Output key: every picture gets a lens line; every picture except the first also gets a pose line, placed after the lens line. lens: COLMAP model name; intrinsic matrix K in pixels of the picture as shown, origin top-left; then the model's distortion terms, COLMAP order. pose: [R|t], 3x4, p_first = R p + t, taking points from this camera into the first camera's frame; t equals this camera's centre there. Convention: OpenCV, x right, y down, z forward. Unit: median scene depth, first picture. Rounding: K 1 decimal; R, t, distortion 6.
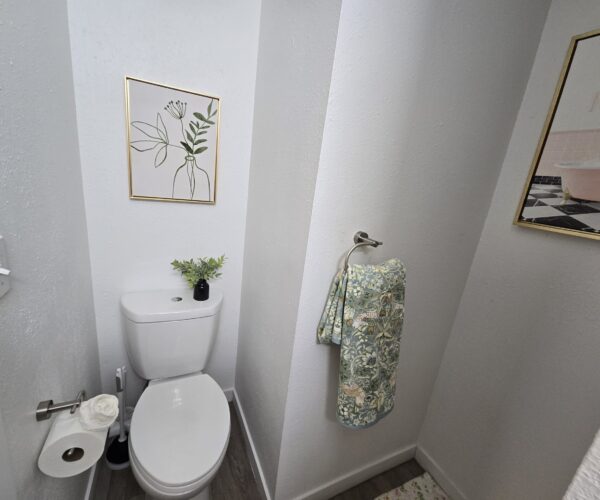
lens RADIAL K [[273.6, 0, 295.3], [0, 273.6, 249.6], [0, 0, 1]] dist [0.001306, -0.000104]
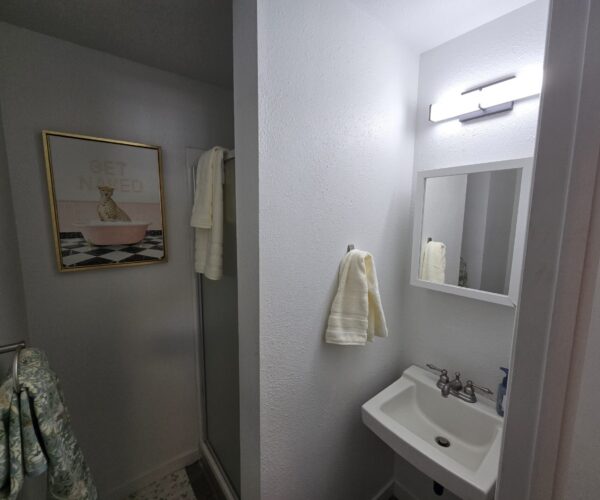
lens RADIAL K [[273.6, 0, 295.3], [0, 273.6, 249.6], [0, 0, 1]] dist [0.001306, -0.000104]
pose [[-0.217899, -0.237390, 0.946661, -0.609133], [0.230010, 0.930155, 0.286193, -0.328802], [-0.948481, 0.280102, -0.148078, 0.192446]]
